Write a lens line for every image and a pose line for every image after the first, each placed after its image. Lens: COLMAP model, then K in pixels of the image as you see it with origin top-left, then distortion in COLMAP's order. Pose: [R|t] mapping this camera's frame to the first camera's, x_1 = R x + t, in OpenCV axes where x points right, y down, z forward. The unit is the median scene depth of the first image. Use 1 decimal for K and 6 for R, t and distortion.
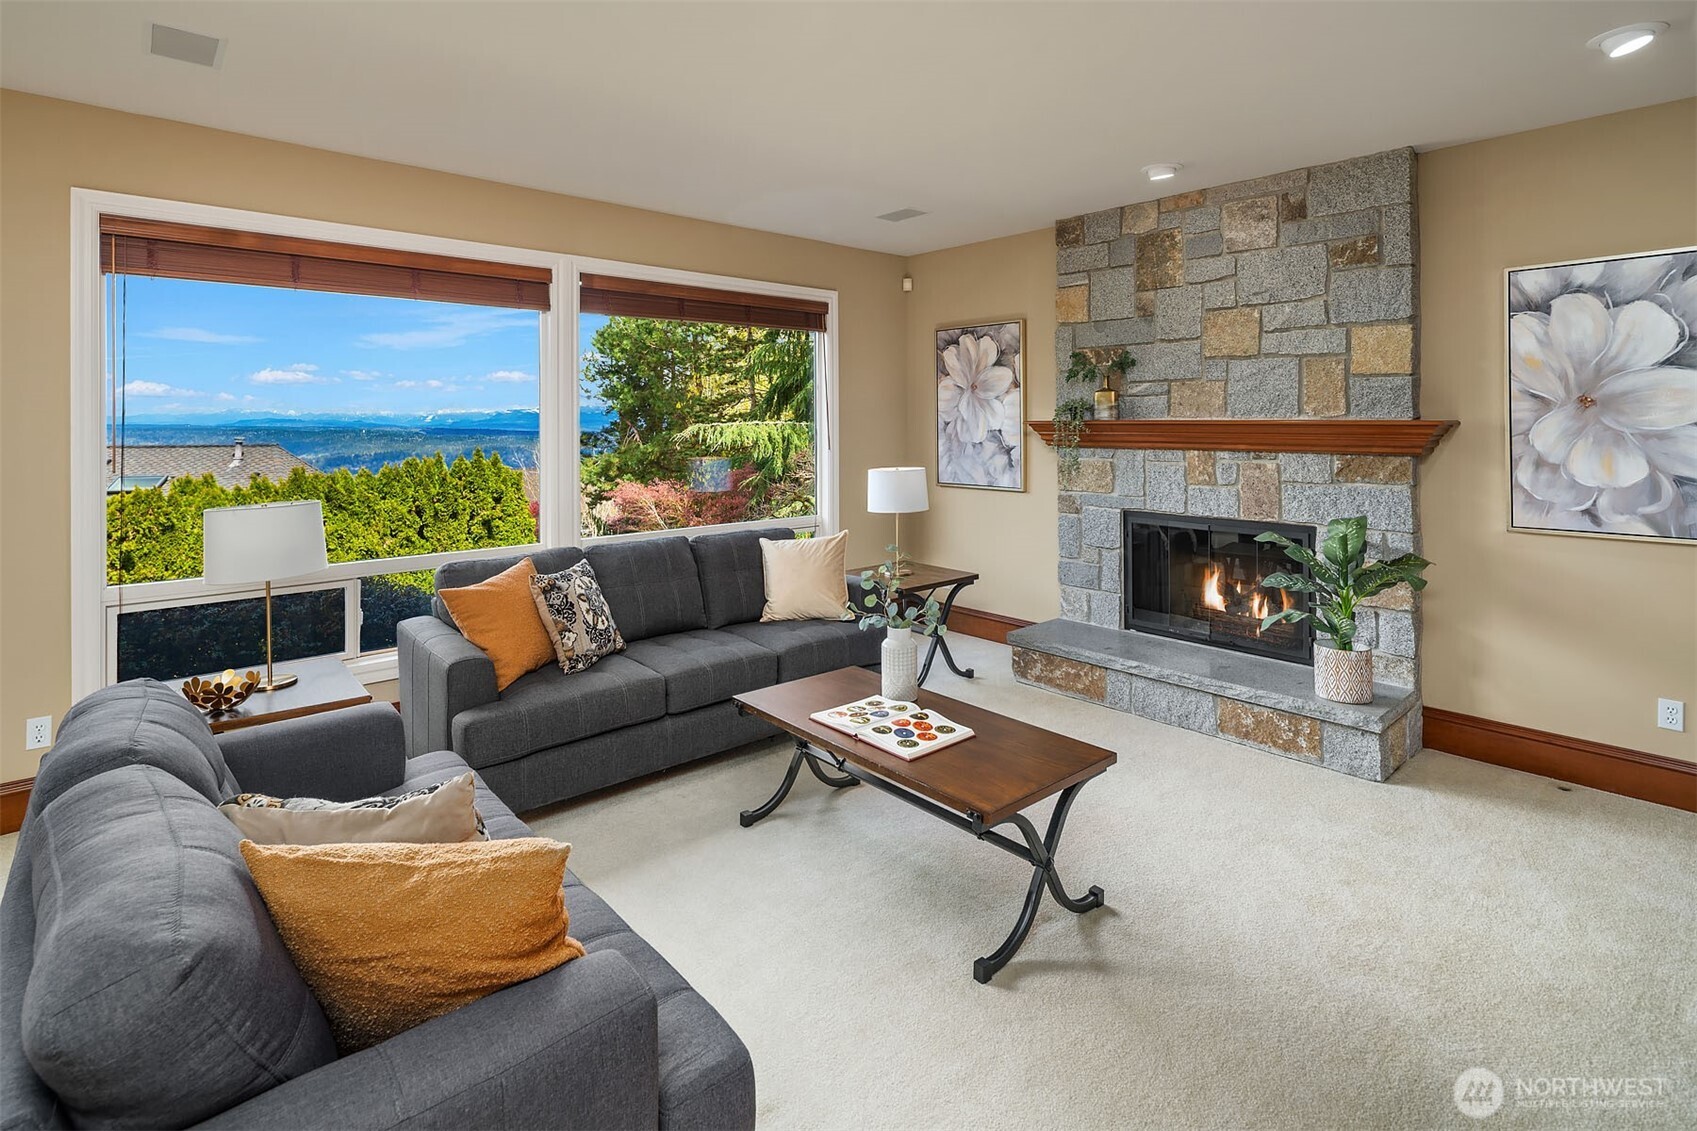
lens RADIAL K [[841.3, 0, 845.5], [0, 841.3, 433.8], [0, 0, 1]] dist [0.000037, -0.000269]
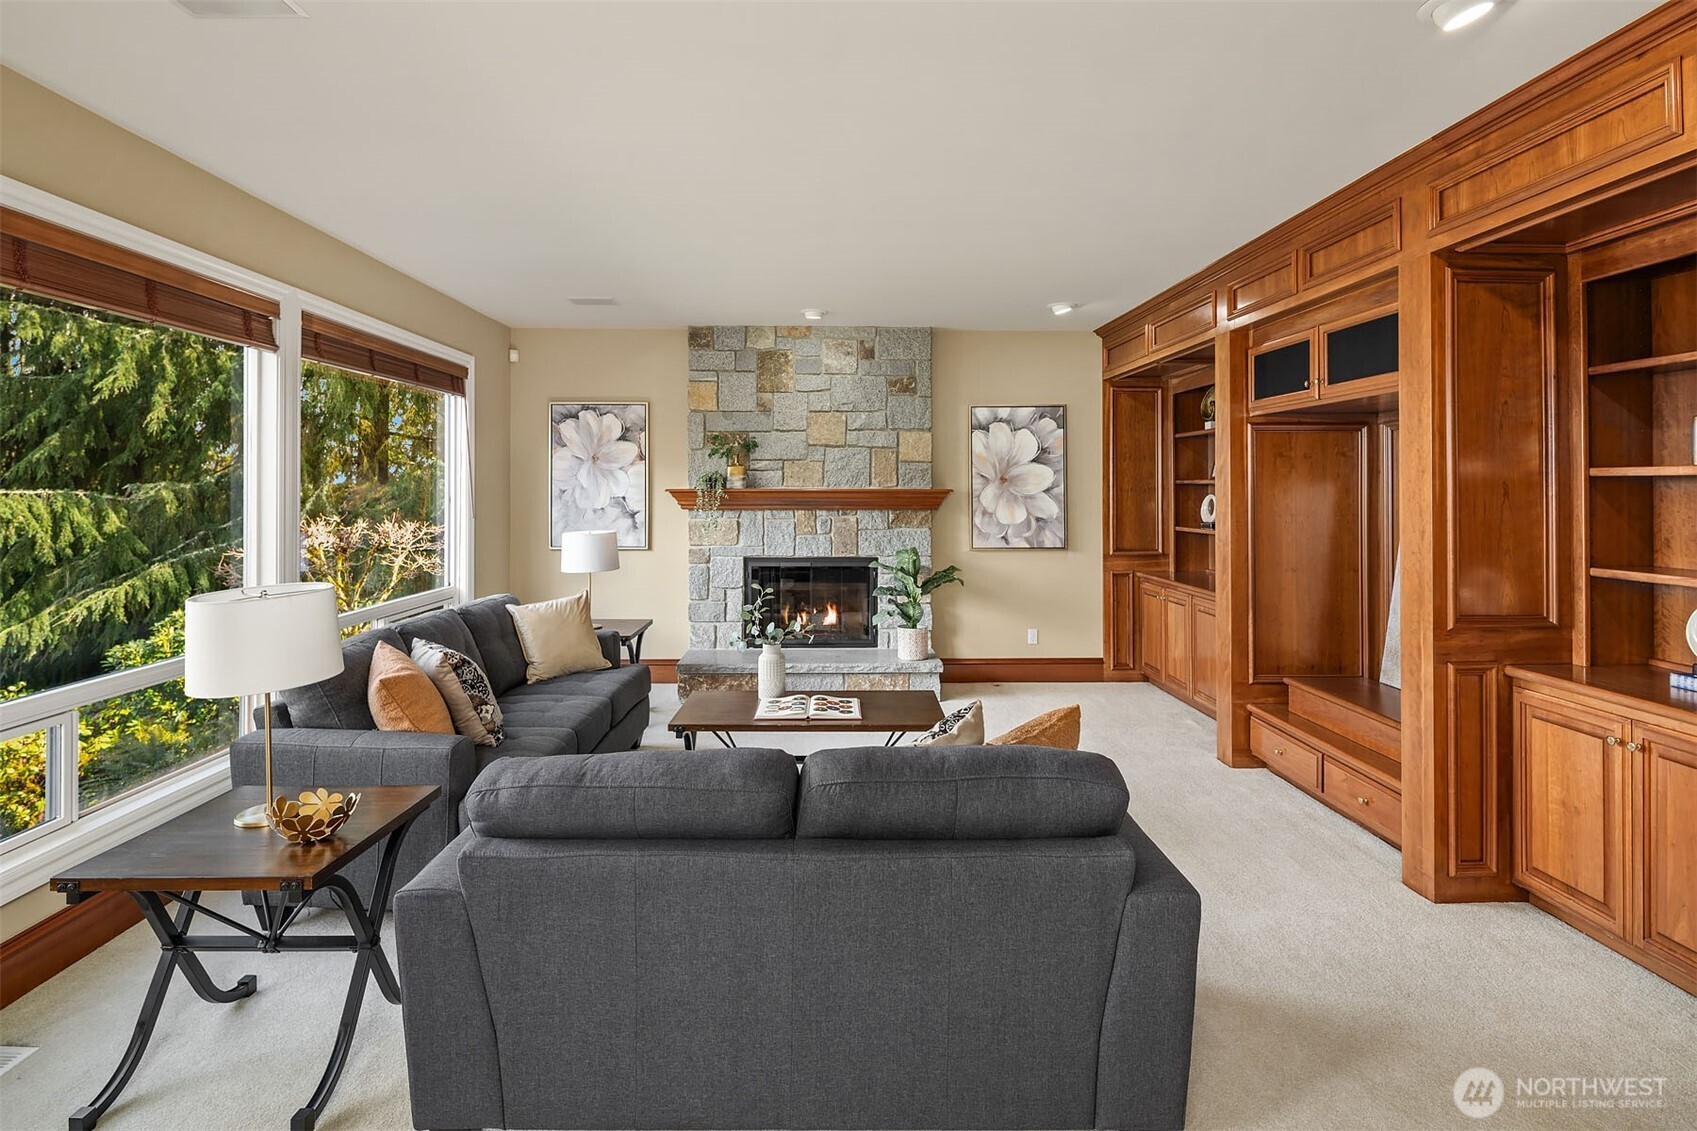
lens RADIAL K [[840.4, 0, 848.3], [0, 840.4, 501.2], [0, 0, 1]] dist [-0.000973, -0.000114]
pose [[0.636730, -0.008149, 0.771044, -0.603044], [0.009805, 0.999949, 0.002471, 0.001964], [-0.771025, 0.005987, 0.636777, 0.044912]]
